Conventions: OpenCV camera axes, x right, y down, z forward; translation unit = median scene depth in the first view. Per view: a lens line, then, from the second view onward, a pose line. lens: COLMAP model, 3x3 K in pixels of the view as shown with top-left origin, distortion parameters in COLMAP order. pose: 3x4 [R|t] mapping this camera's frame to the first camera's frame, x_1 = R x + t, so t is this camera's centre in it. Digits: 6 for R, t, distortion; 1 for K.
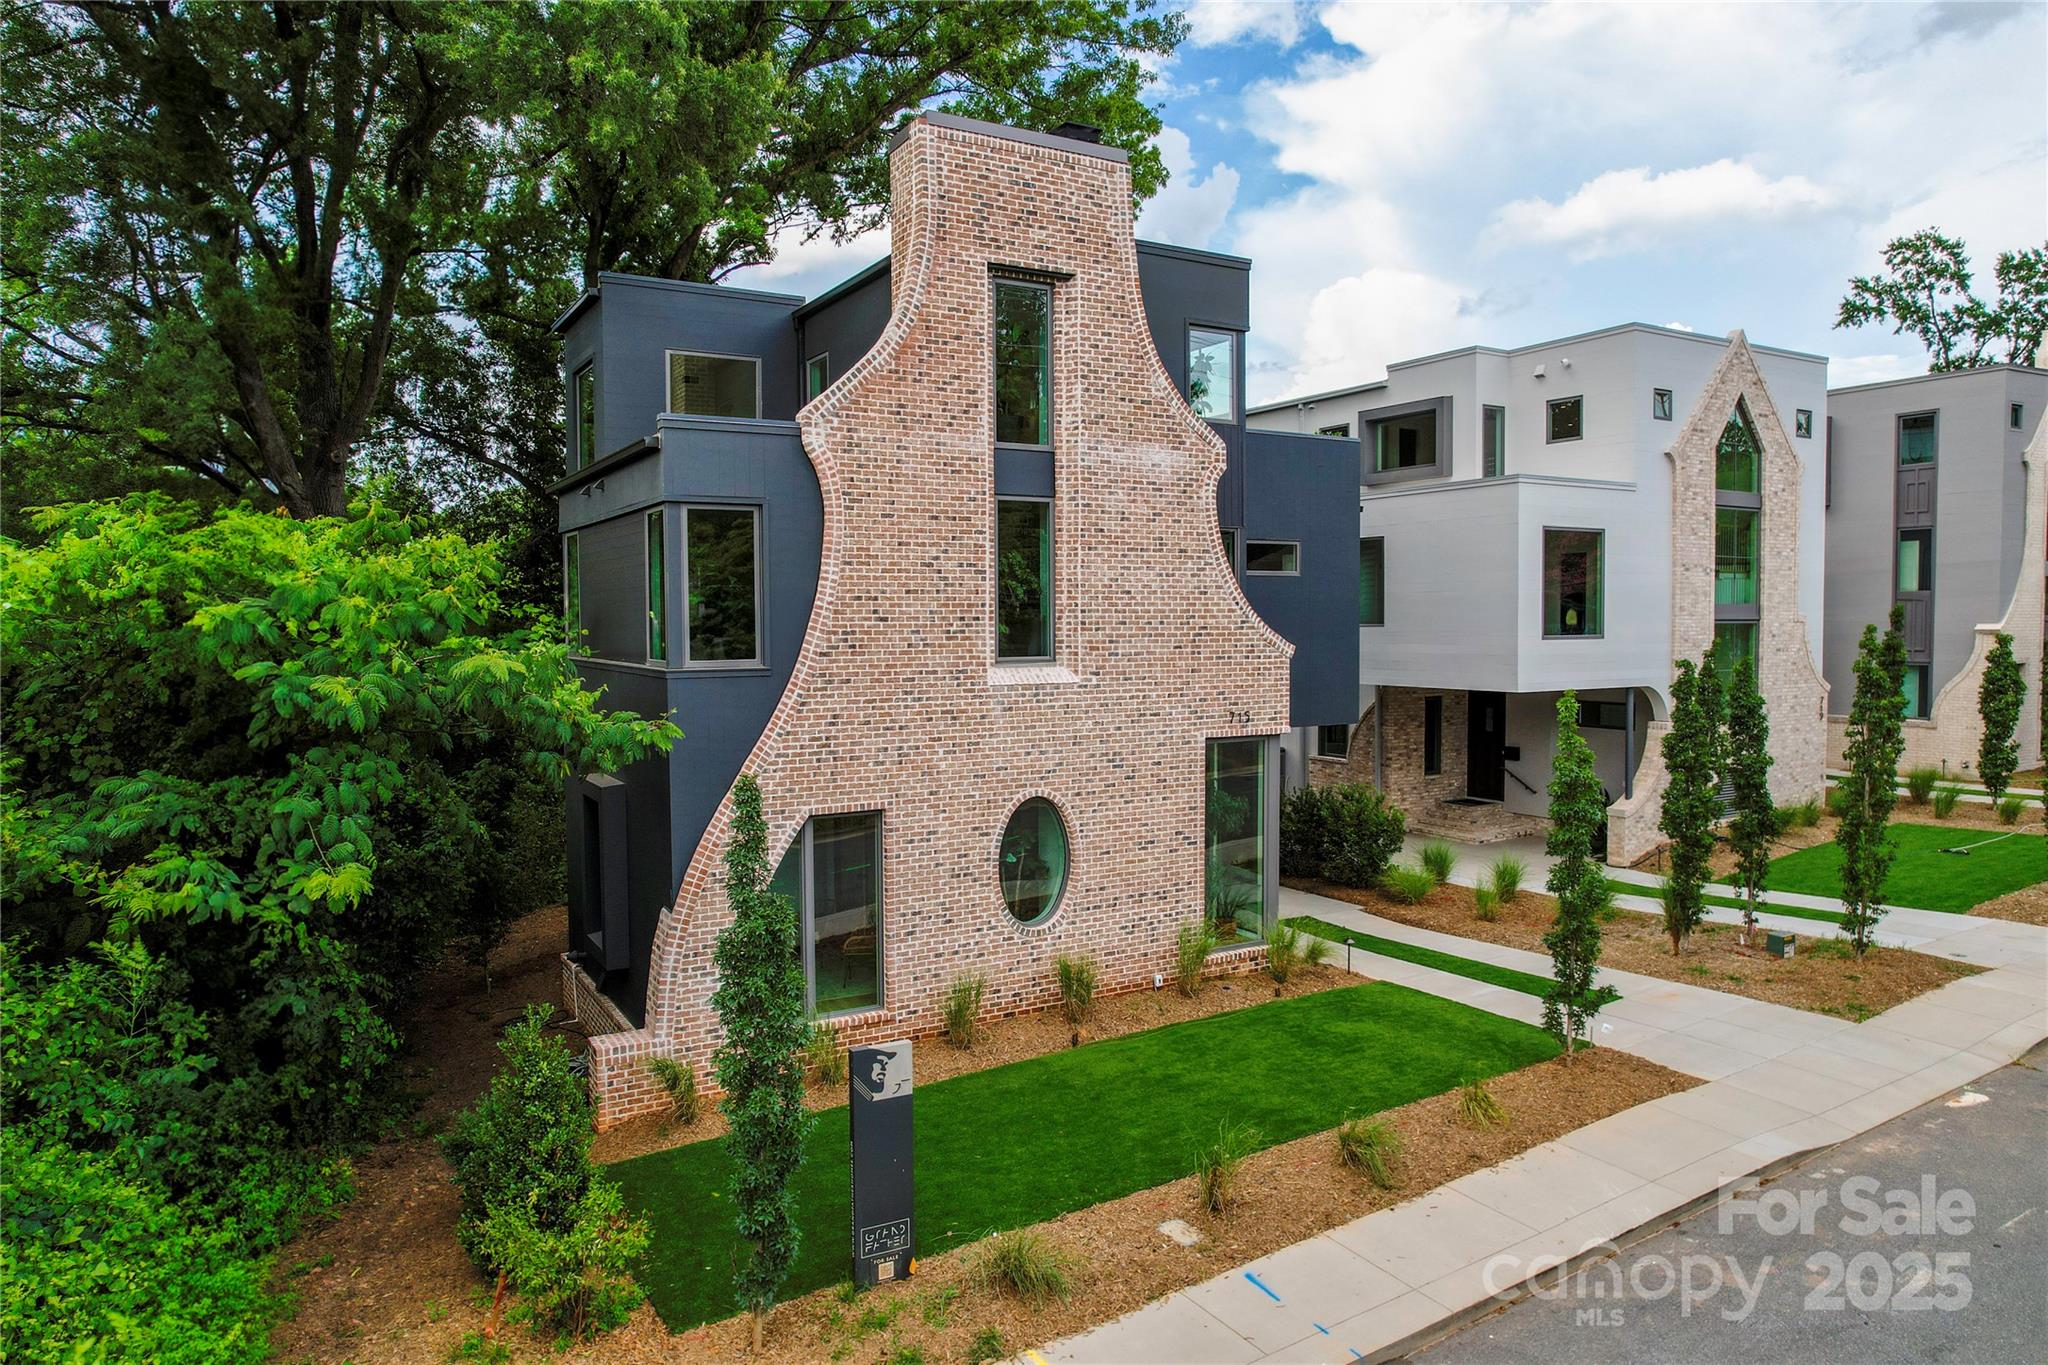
lens RADIAL K [[1309.1, 0, 1029.9], [0, 1309.1, 676.6], [0, 0, 1]] dist [-0.060618, 0.044316]
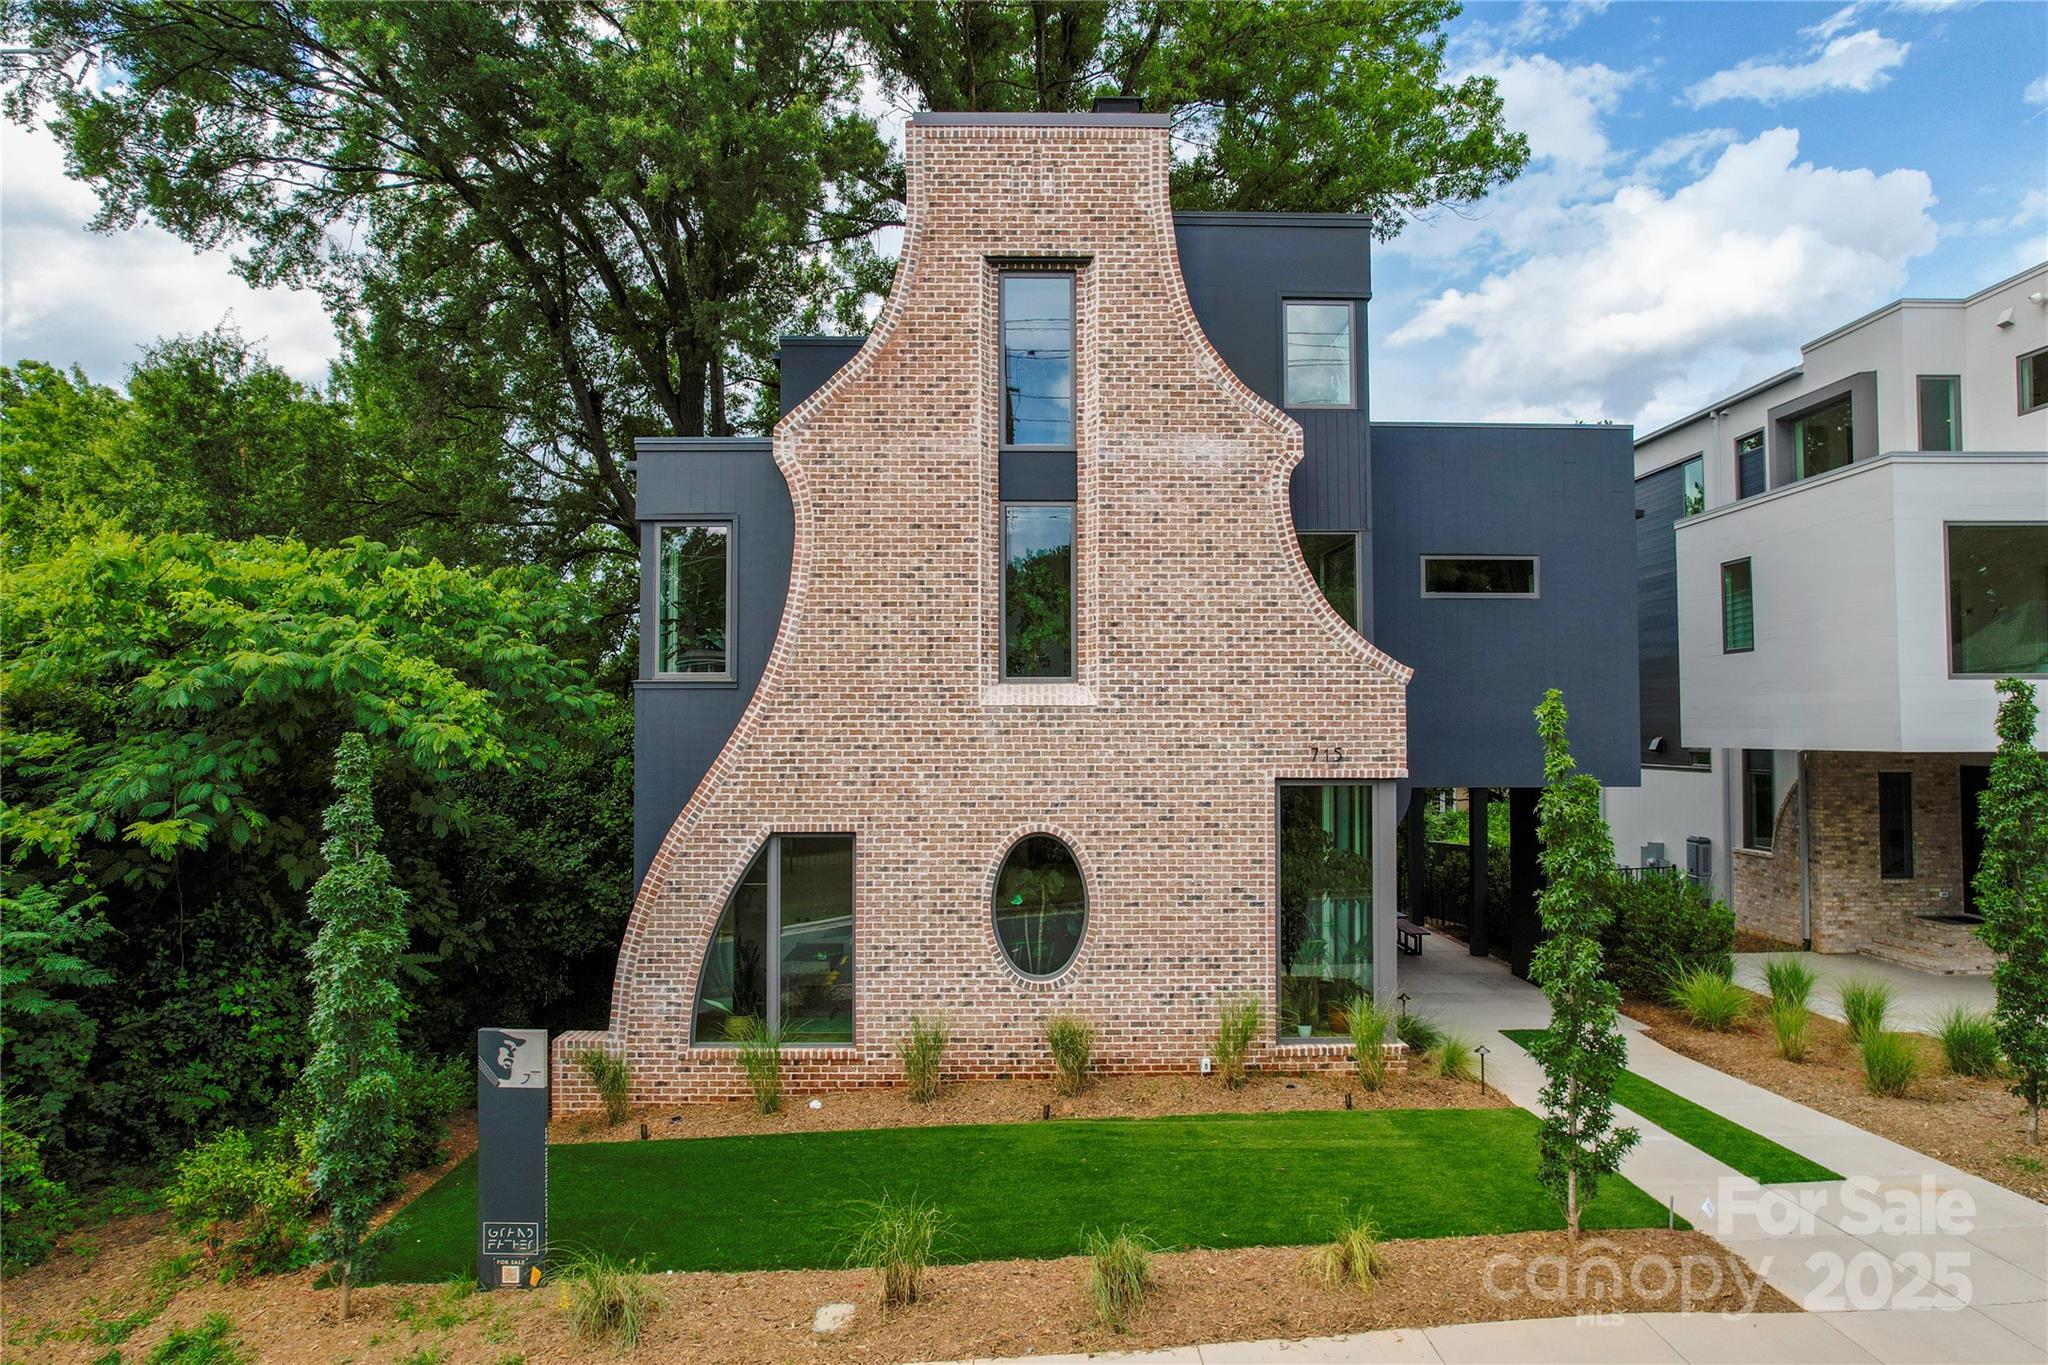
lens RADIAL K [[1309.1, 0, 1029.9], [0, 1309.1, 678.9], [0, 0, 1]] dist [-0.060618, 0.044316]
pose [[0.874454, -0.014769, -0.484883, 0.440739], [-0.025585, 0.996741, -0.076501, 0.057082], [0.484433, 0.079303, 0.871227, 0.214887]]
